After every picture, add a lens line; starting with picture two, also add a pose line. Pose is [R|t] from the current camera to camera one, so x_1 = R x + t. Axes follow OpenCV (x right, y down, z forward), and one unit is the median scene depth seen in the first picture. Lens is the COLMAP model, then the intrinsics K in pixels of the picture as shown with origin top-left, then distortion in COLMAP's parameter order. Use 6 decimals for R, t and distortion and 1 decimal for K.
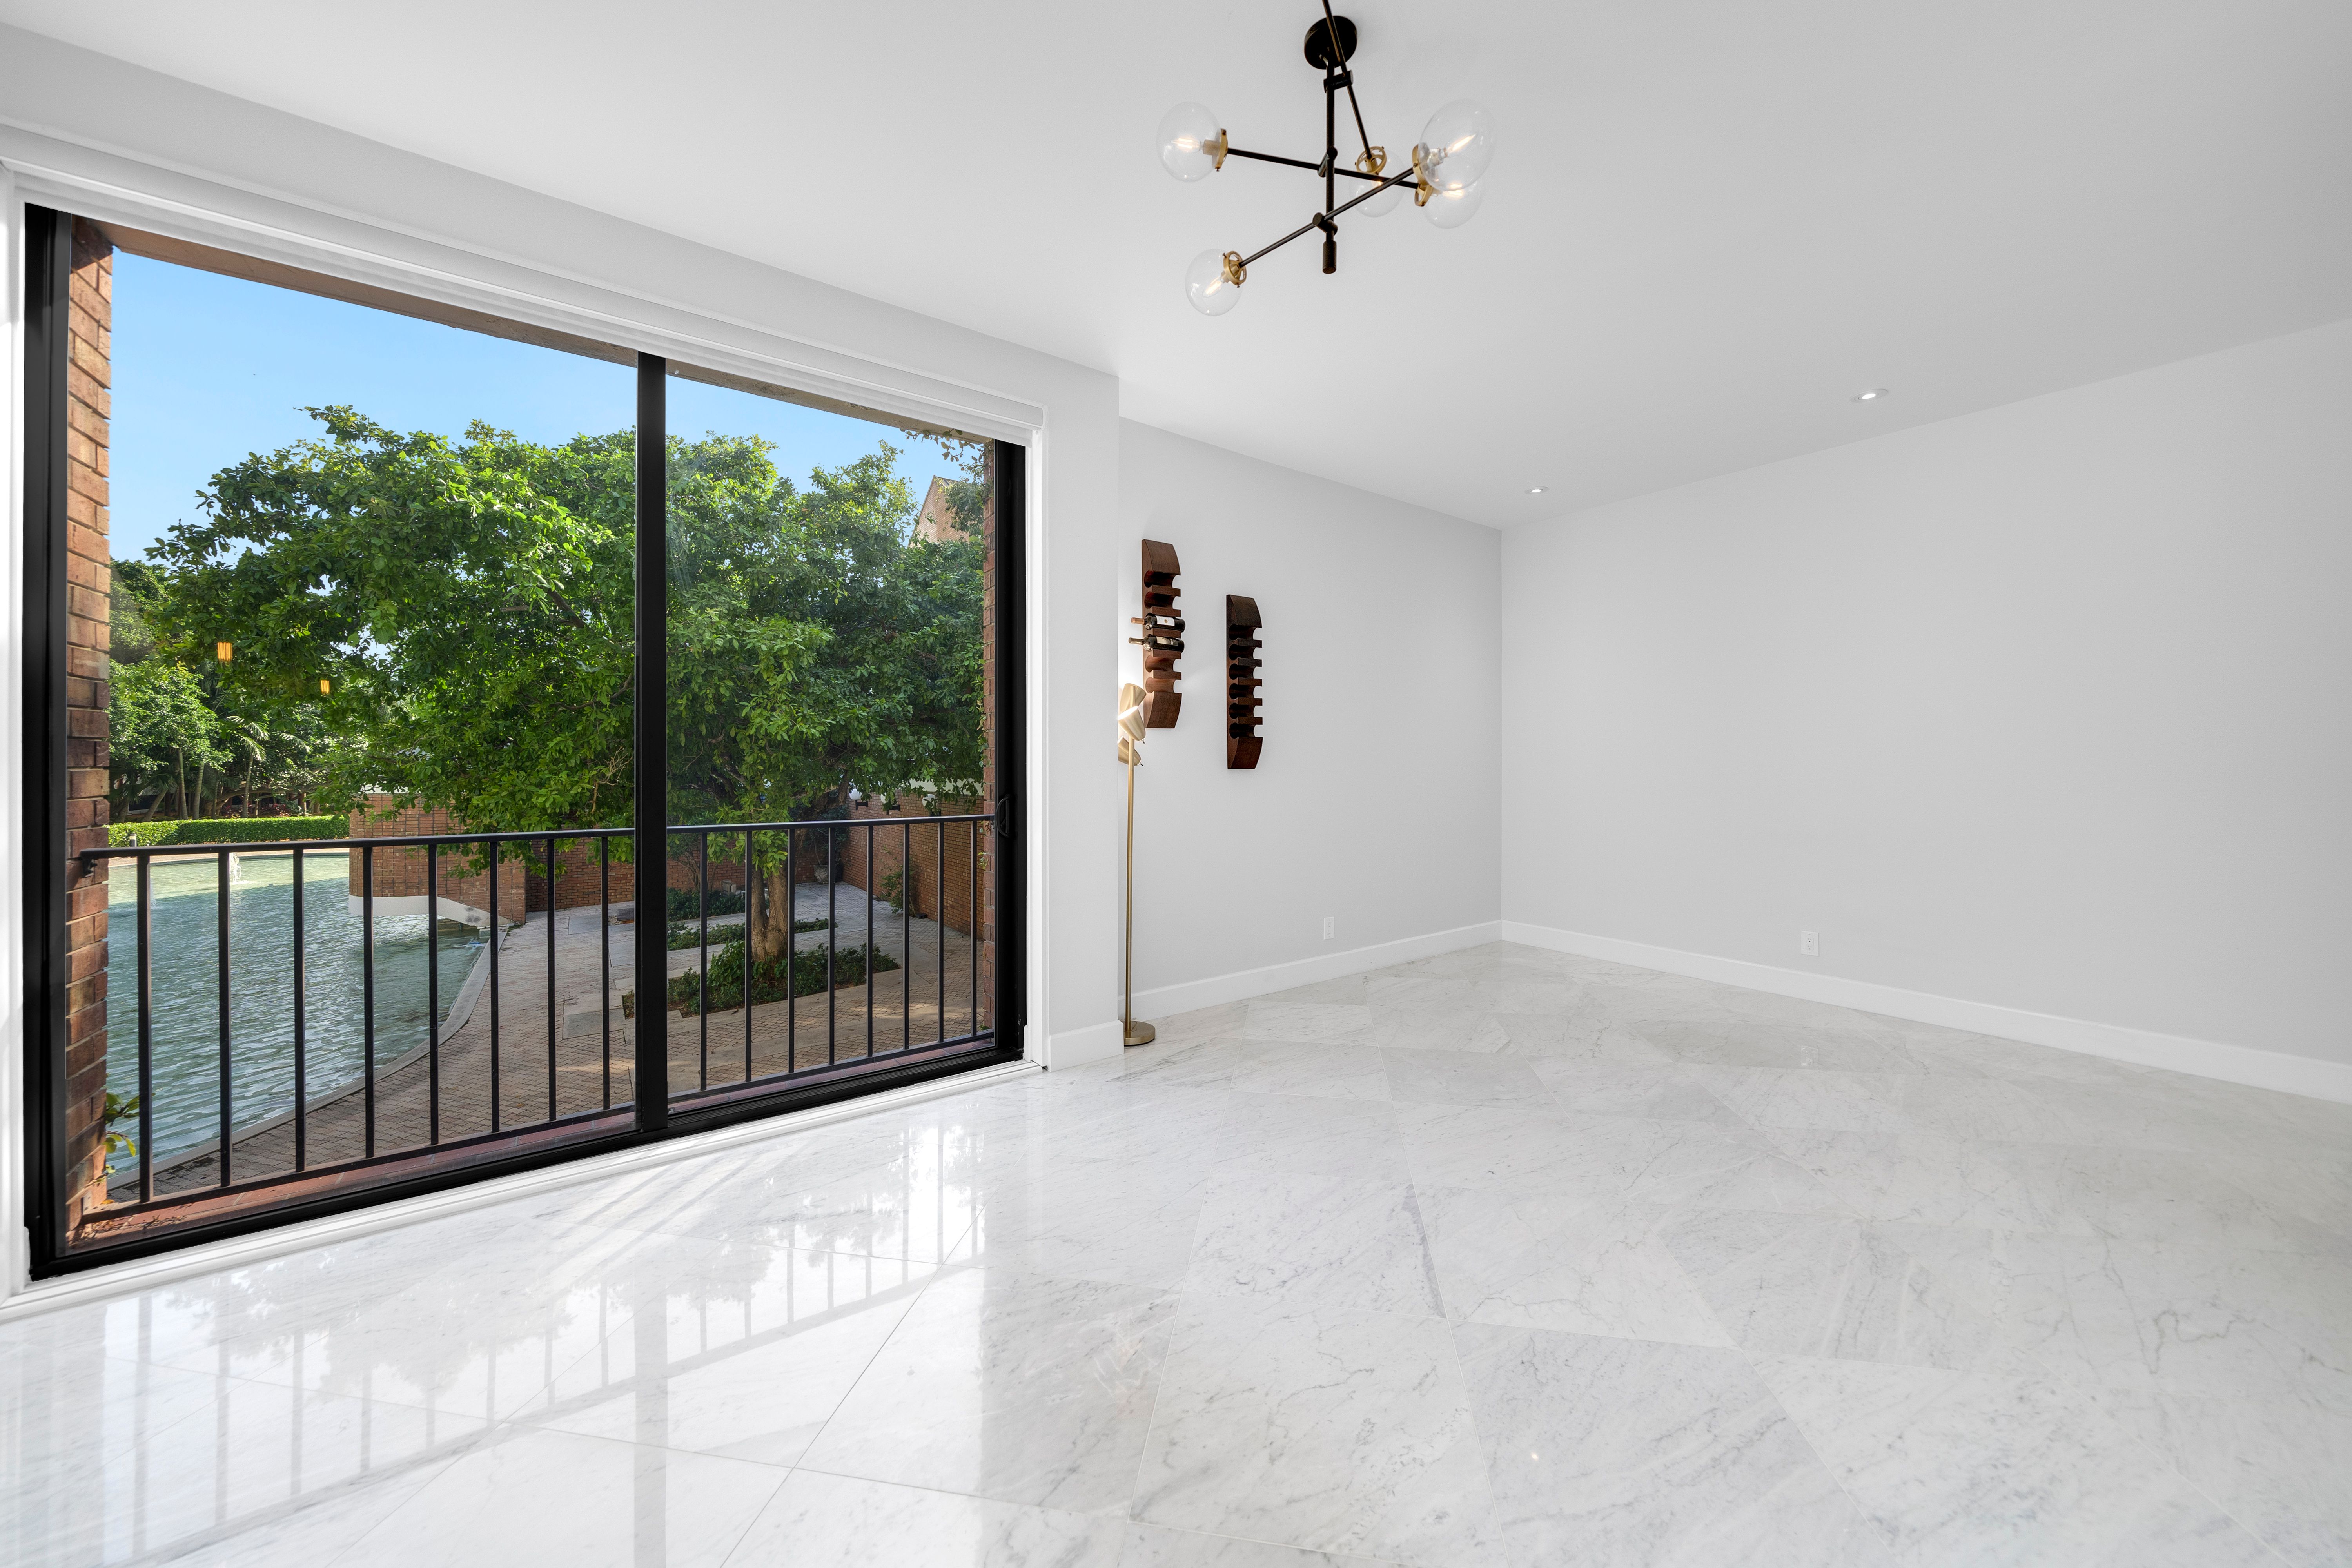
lens RADIAL K [[799.3, 0, 1178.1], [0, 799.3, 763.5], [0, 0, 1]] dist [-0.005497, 0.000378]
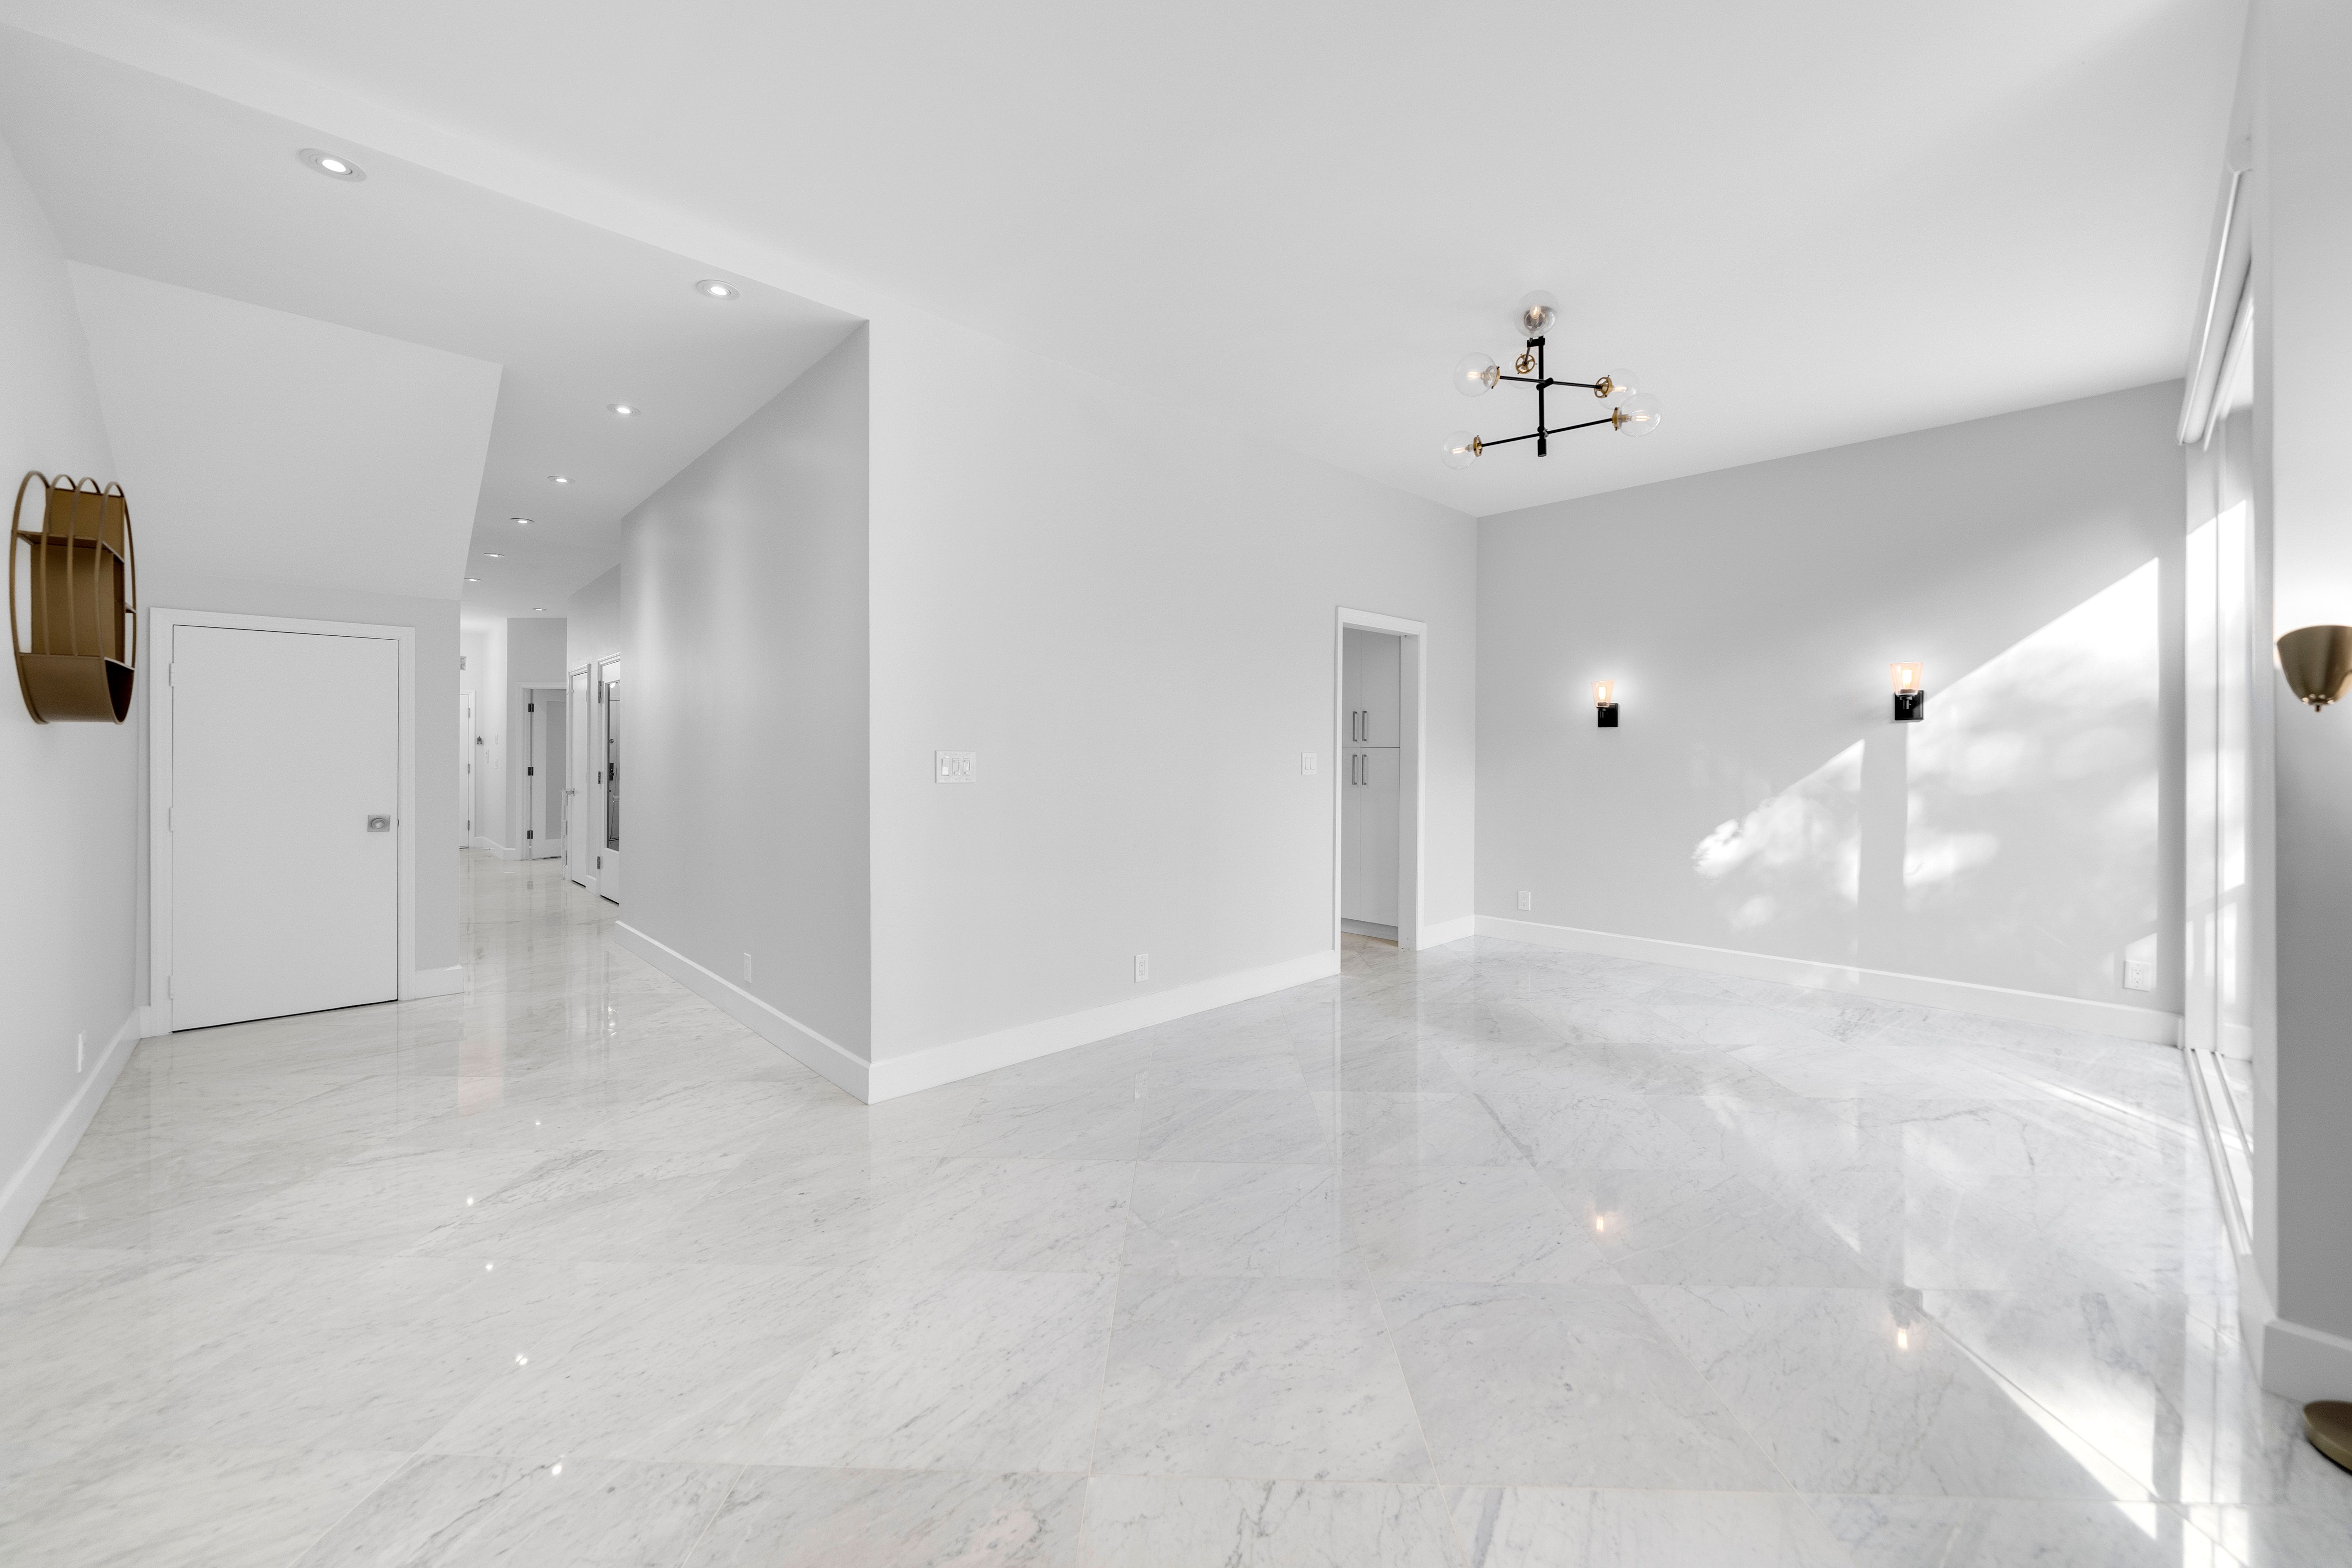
lens RADIAL K [[908.2, 0, 1172.5], [0, 908.2, 763.4], [0, 0, 1]] dist [-0.000164, -0.000027]
pose [[-0.989841, -0.006464, -0.142030, 0.750545], [-0.008263, 0.999893, 0.012081, -0.000458], [0.141937, 0.013132, -0.989789, 1.696993]]
